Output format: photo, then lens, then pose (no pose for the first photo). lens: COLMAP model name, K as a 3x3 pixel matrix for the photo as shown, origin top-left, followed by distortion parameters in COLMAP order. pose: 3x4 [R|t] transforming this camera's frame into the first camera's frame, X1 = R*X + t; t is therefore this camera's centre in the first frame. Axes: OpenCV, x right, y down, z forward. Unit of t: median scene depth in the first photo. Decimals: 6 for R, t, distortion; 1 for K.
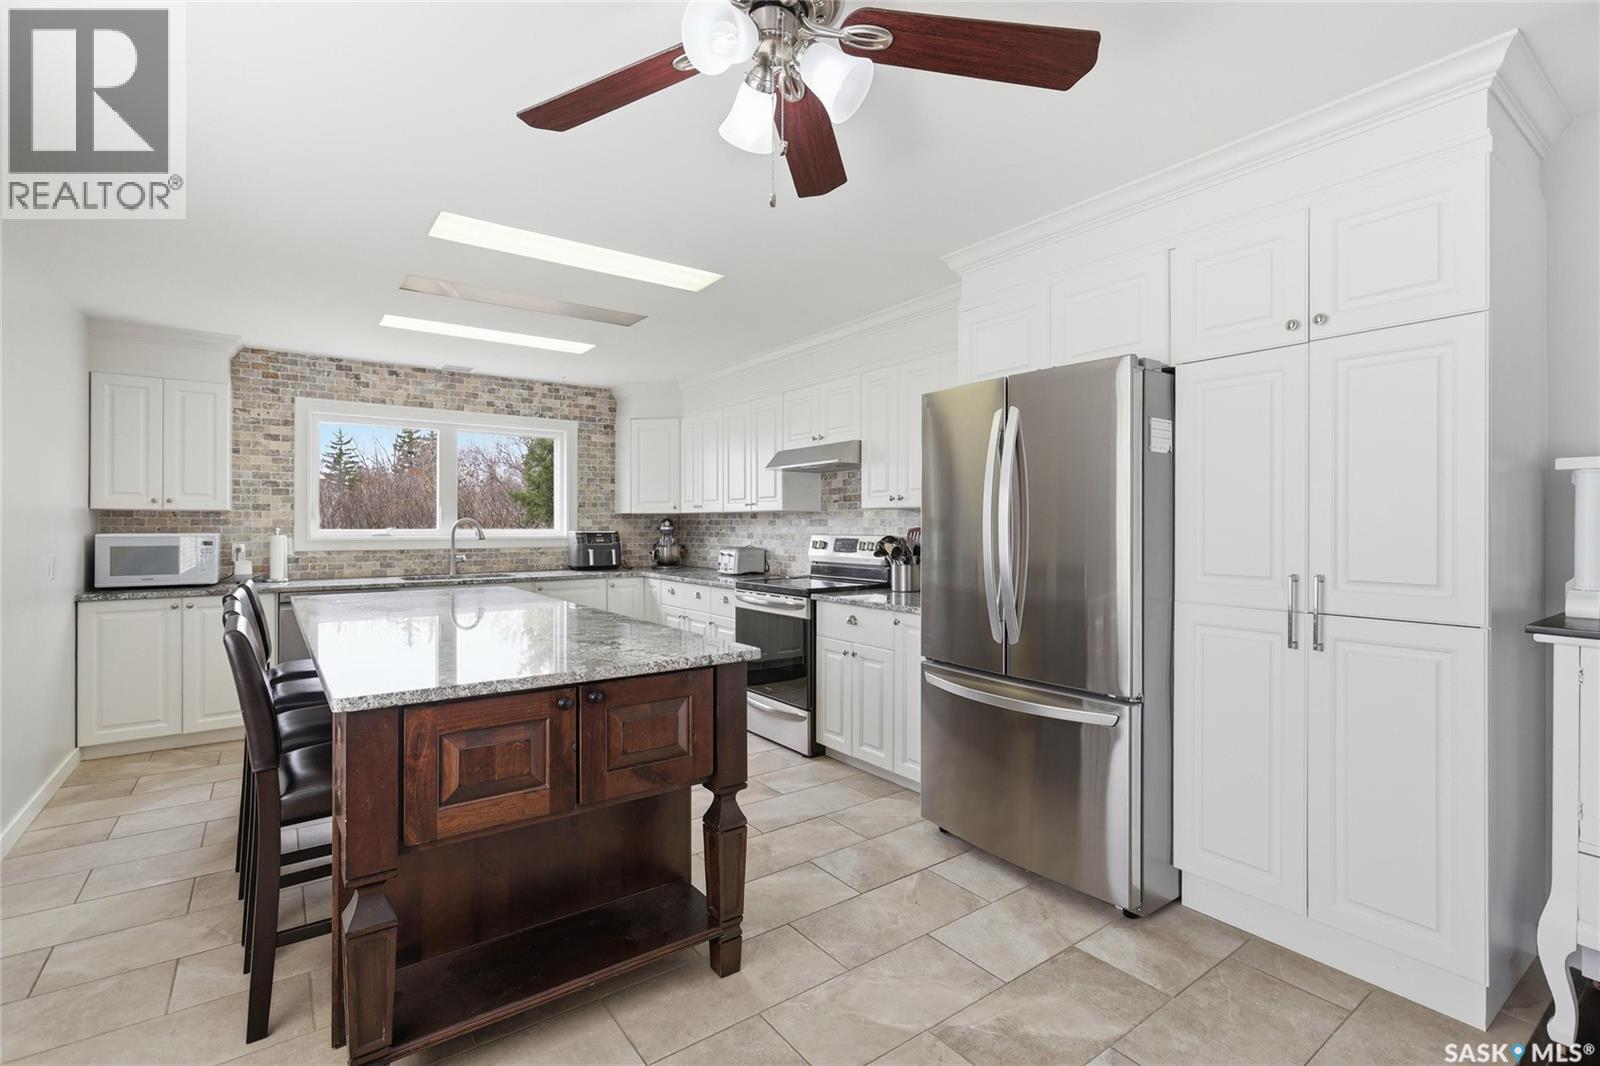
lens RADIAL K [[735.5, 0, 798.9], [0, 735.5, 524.4], [0, 0, 1]] dist [0.000626, 0.000771]
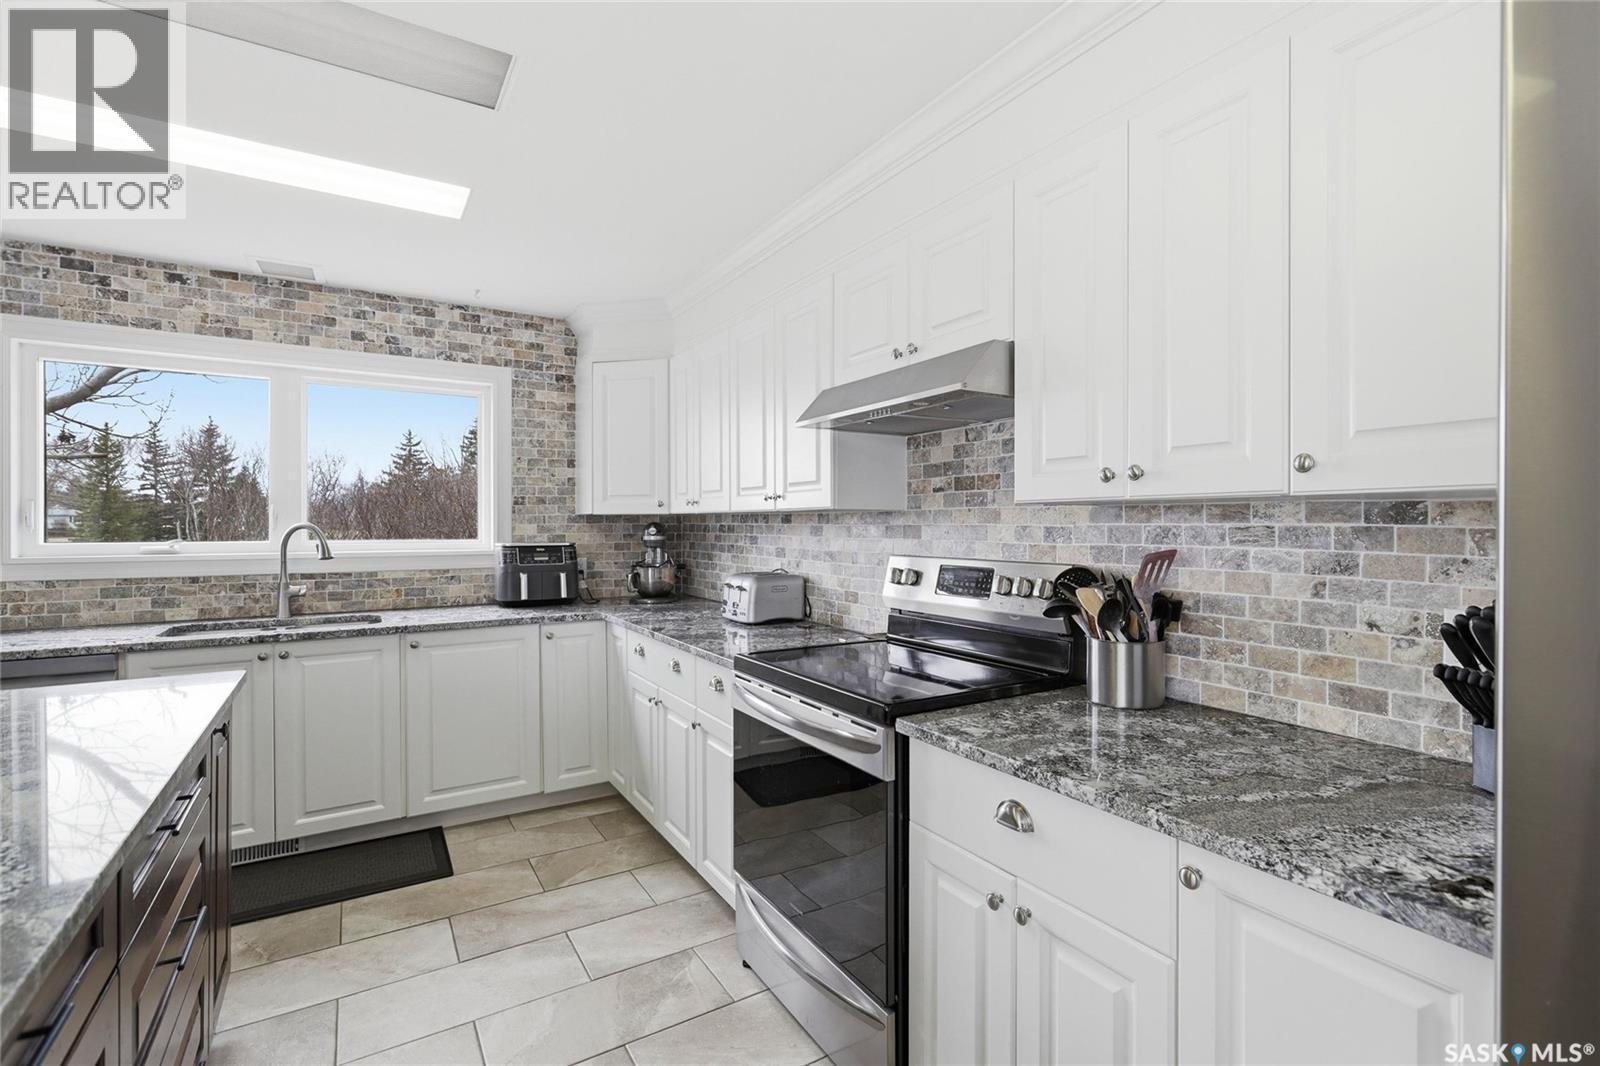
lens RADIAL K [[735.5, 0, 803.6], [0, 735.5, 531.4], [0, 0, 1]] dist [0.000626, 0.000771]
pose [[0.996642, -0.000056, -0.081884, -0.000269], [0.000847, 0.999953, 0.009624, -0.007261], [0.081880, -0.009661, 0.996595, 0.448306]]
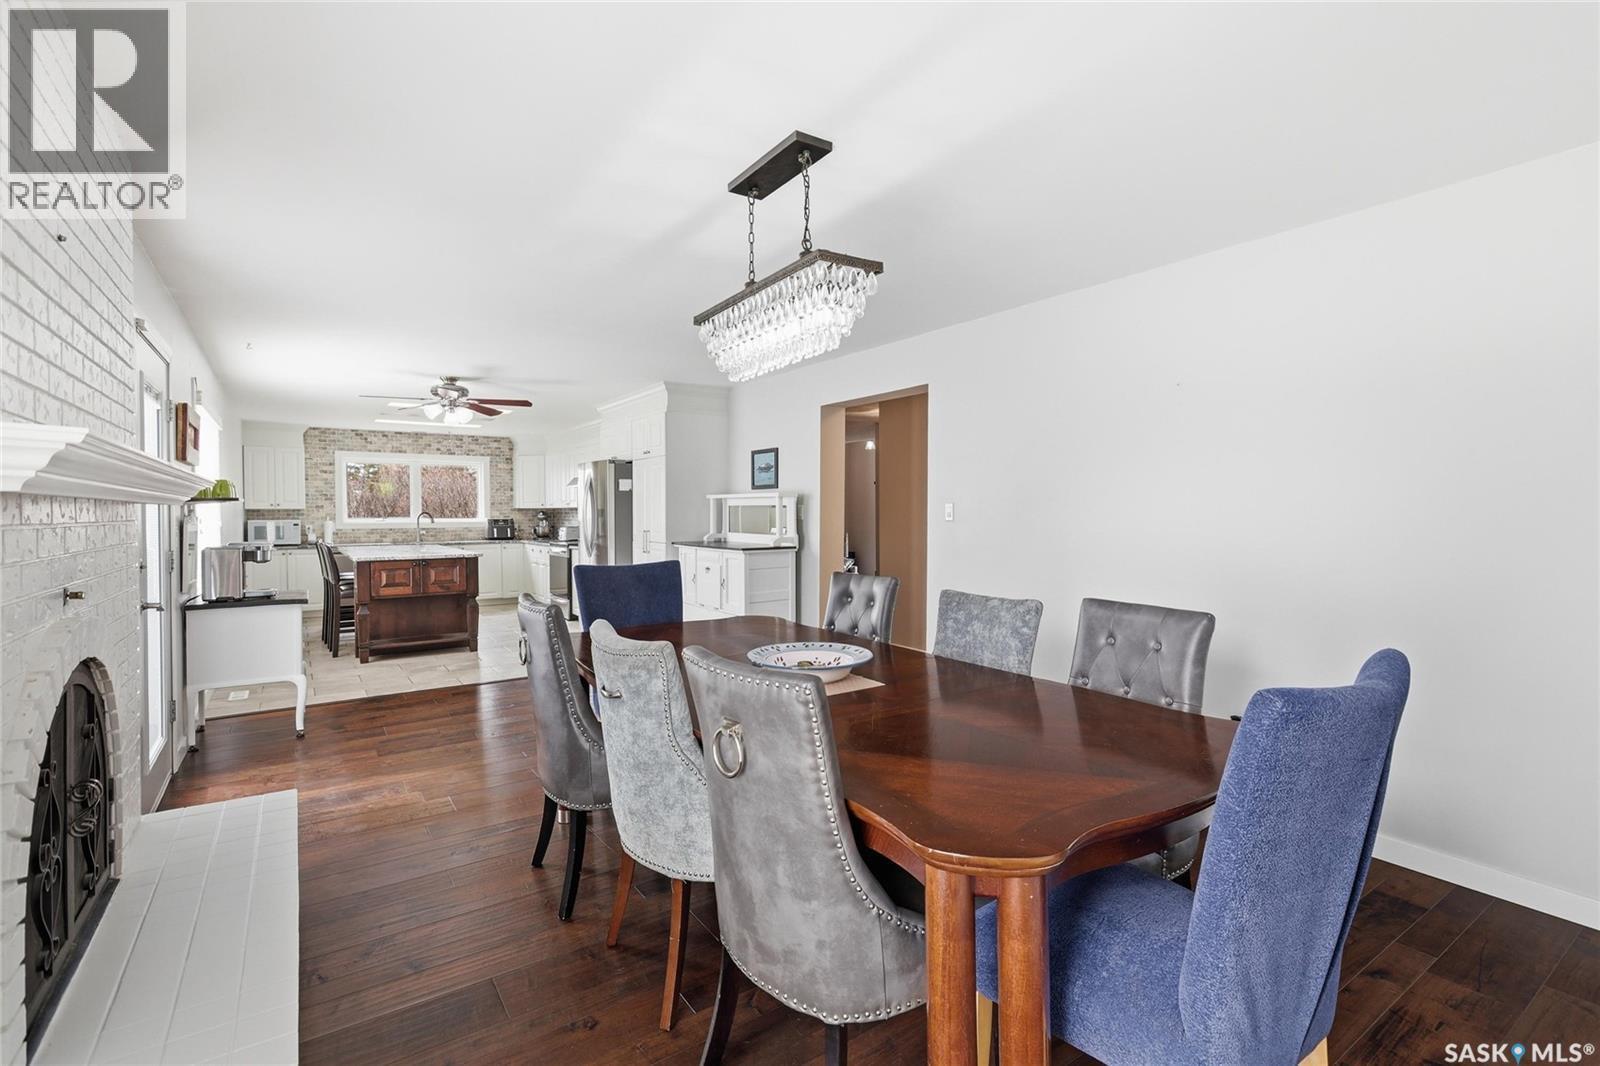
lens RADIAL K [[735.5, 0, 800.7], [0, 735.5, 528.3], [0, 0, 1]] dist [0.000626, 0.000771]
pose [[0.999683, -0.004404, -0.024776, 0.566598], [0.004954, 0.999742, 0.022186, -0.003060], [0.024672, -0.022302, 0.999447, -0.875113]]
